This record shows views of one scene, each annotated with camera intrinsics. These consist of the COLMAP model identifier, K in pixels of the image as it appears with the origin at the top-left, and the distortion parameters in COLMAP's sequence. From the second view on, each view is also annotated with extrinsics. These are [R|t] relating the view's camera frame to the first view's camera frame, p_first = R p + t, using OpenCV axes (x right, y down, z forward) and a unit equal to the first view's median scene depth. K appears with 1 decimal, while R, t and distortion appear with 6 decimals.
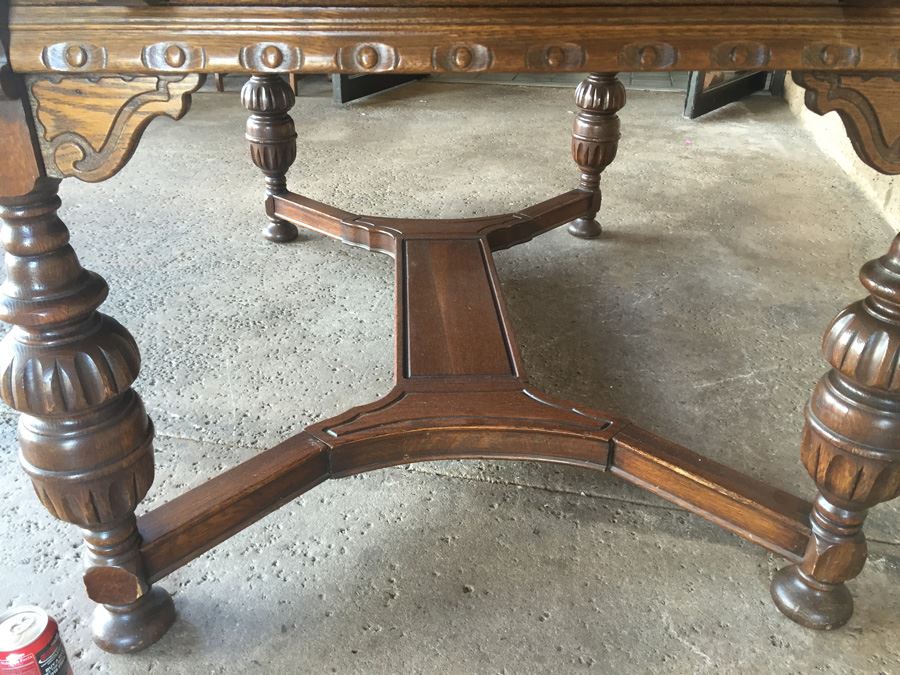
lens RADIAL K [[770.4, 0, 445.1], [0, 770.4, 340.0], [0, 0, 1]] dist [0.098017, -0.141074]
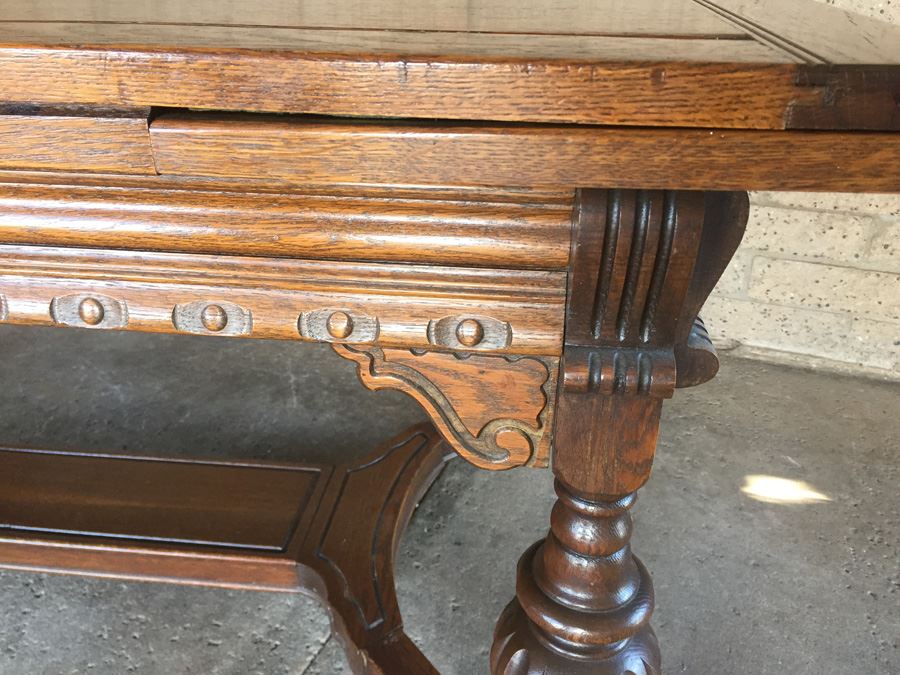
lens RADIAL K [[770.4, 0, 448.4], [0, 770.4, 335.5], [0, 0, 1]] dist [0.098017, -0.141074]
pose [[0.171349, -0.462968, 0.869655, -0.712246], [0.467798, 0.815090, 0.341750, -0.383167], [-0.867066, 0.348265, 0.356241, 0.501507]]
